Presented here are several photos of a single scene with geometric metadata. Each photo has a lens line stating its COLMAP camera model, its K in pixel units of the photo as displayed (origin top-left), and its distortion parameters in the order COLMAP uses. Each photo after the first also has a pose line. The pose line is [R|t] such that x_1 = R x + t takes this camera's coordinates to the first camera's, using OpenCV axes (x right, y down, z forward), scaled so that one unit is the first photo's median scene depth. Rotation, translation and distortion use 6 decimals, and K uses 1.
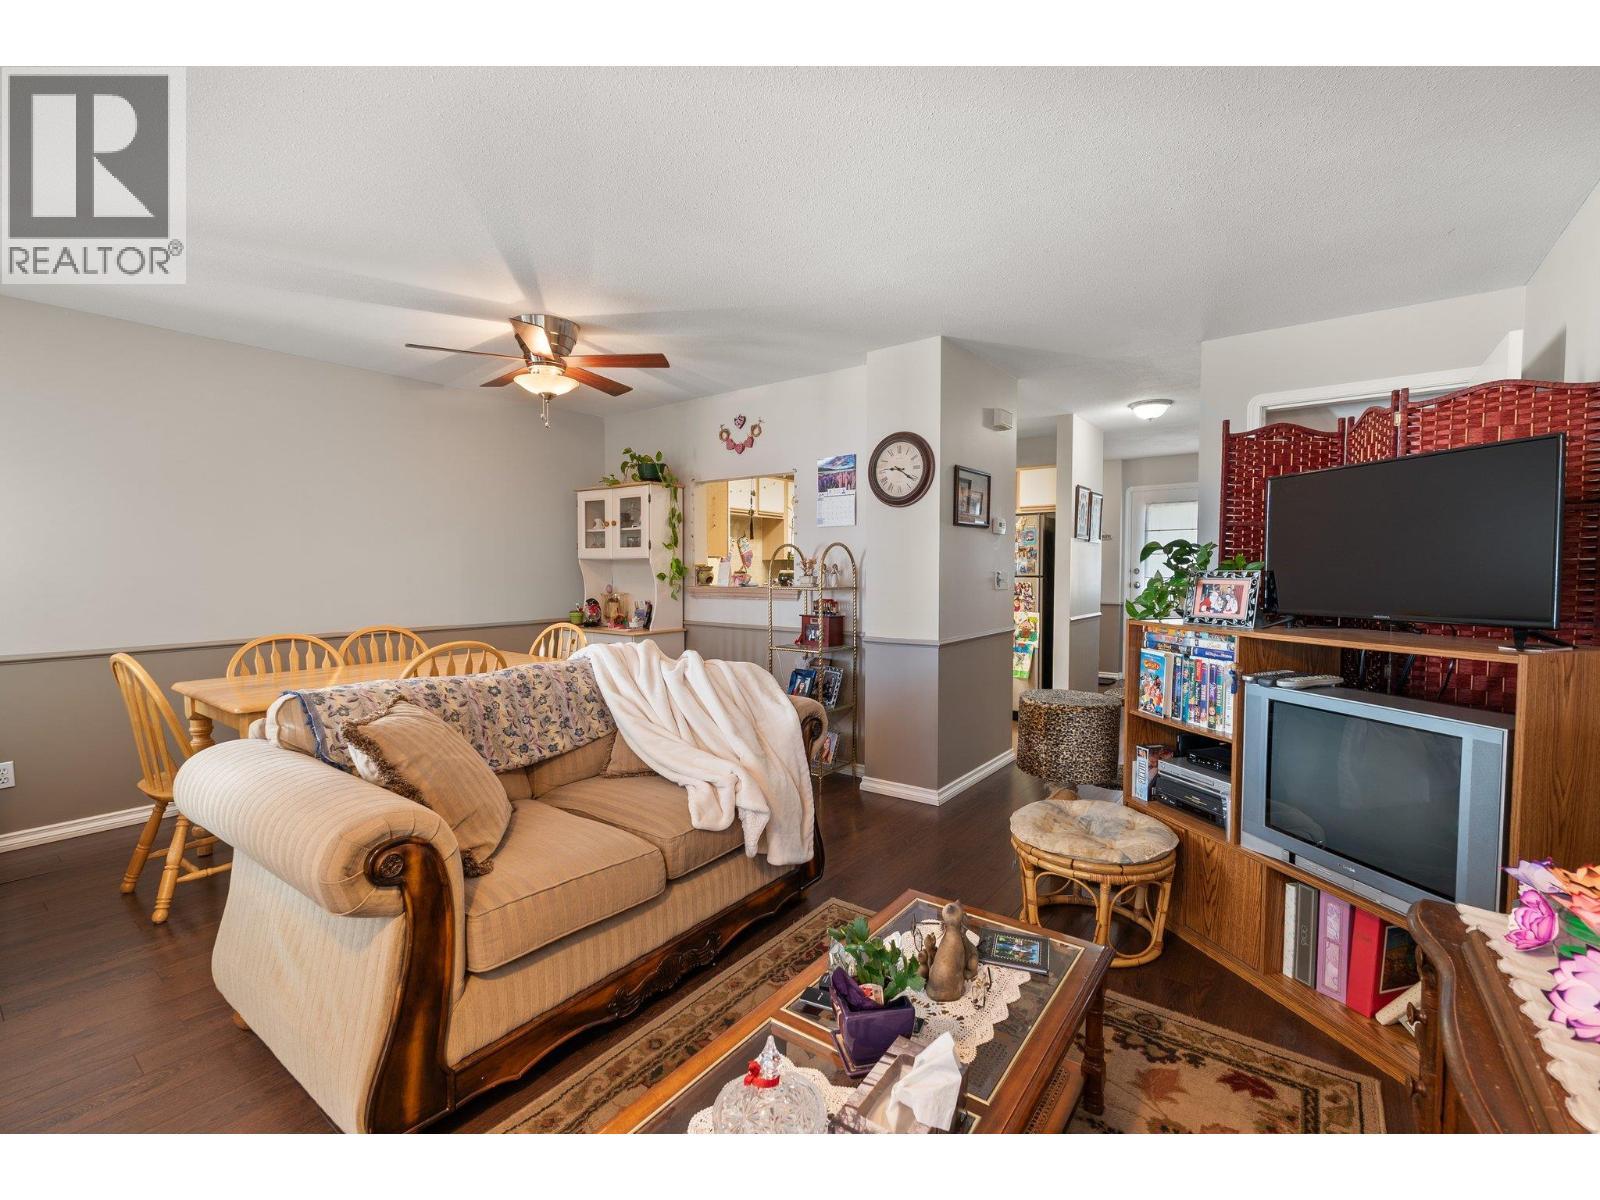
lens RADIAL K [[715.5, 0, 793.6], [0, 715.5, 584.8], [0, 0, 1]] dist [-0.005729, -0.000241]
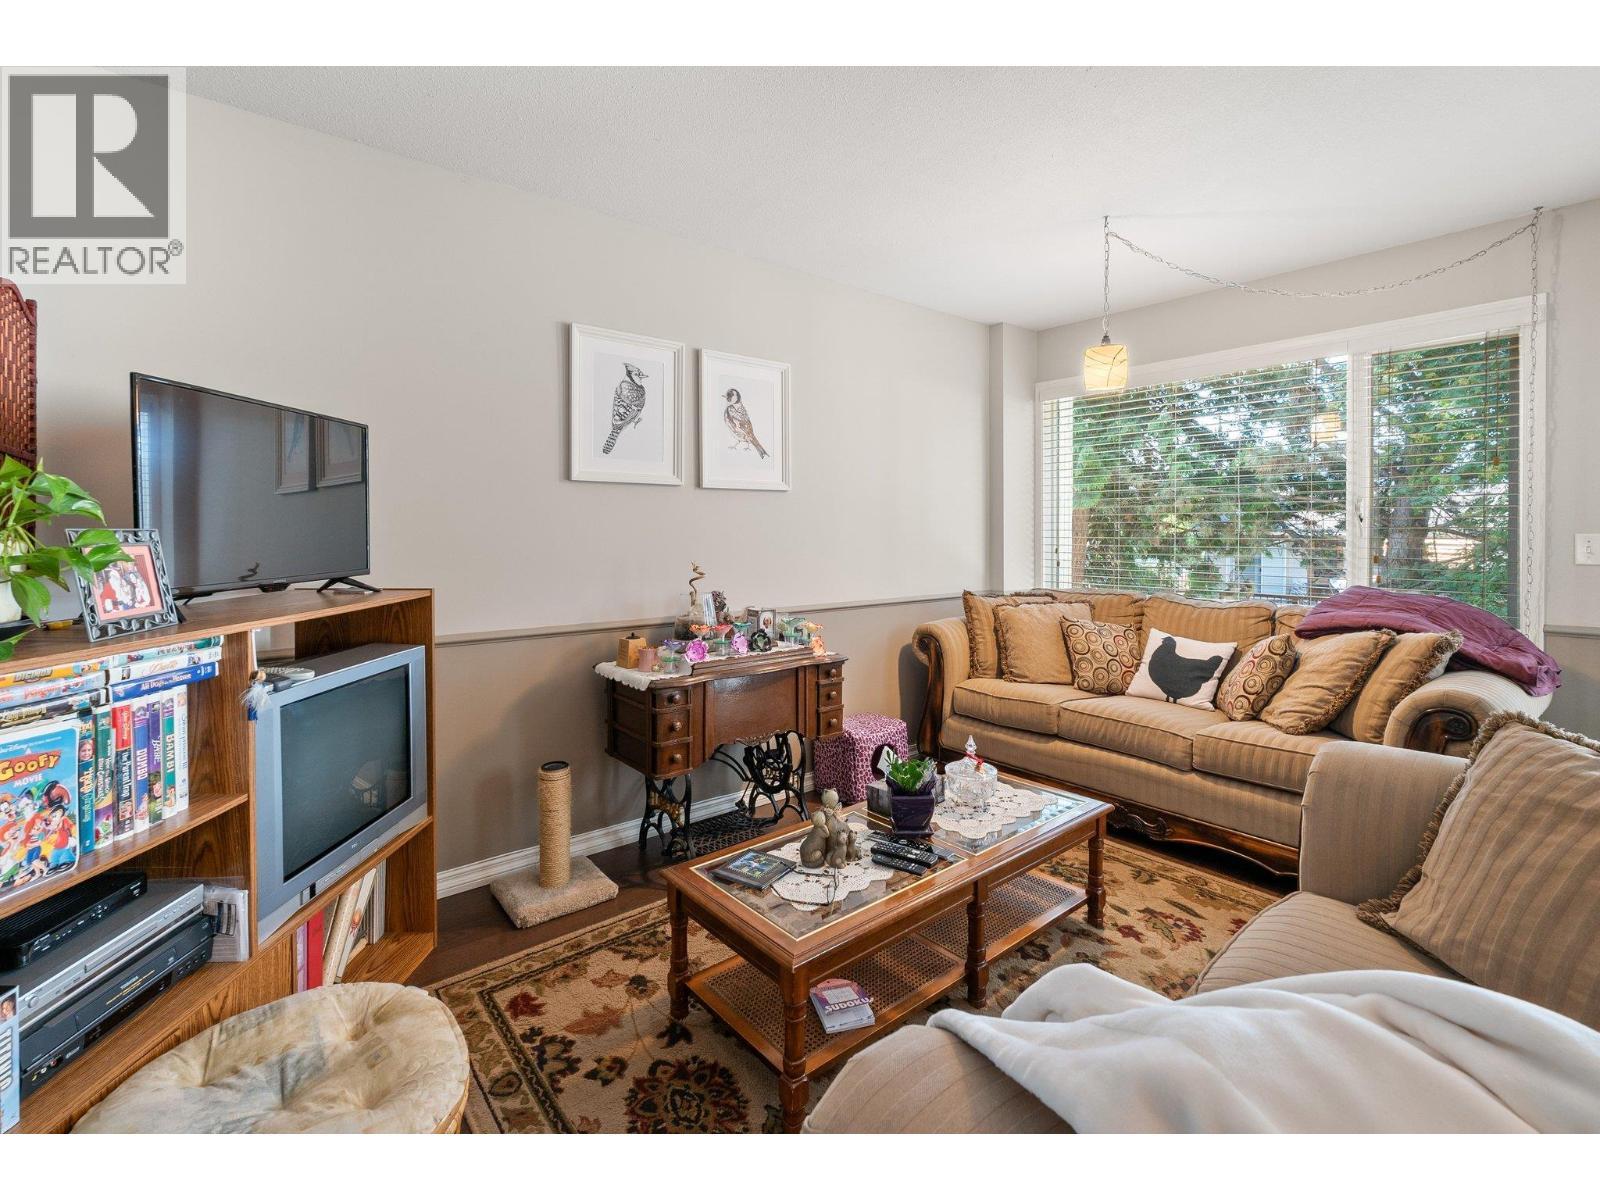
lens RADIAL K [[715.5, 0, 793.6], [0, 715.5, 584.8], [0, 0, 1]] dist [-0.005729, -0.000241]
pose [[-0.970195, -0.008930, 0.242160, -0.009399], [0.014439, 0.995415, 0.094553, -0.021599], [-0.241895, 0.095231, -0.965618, 1.410770]]
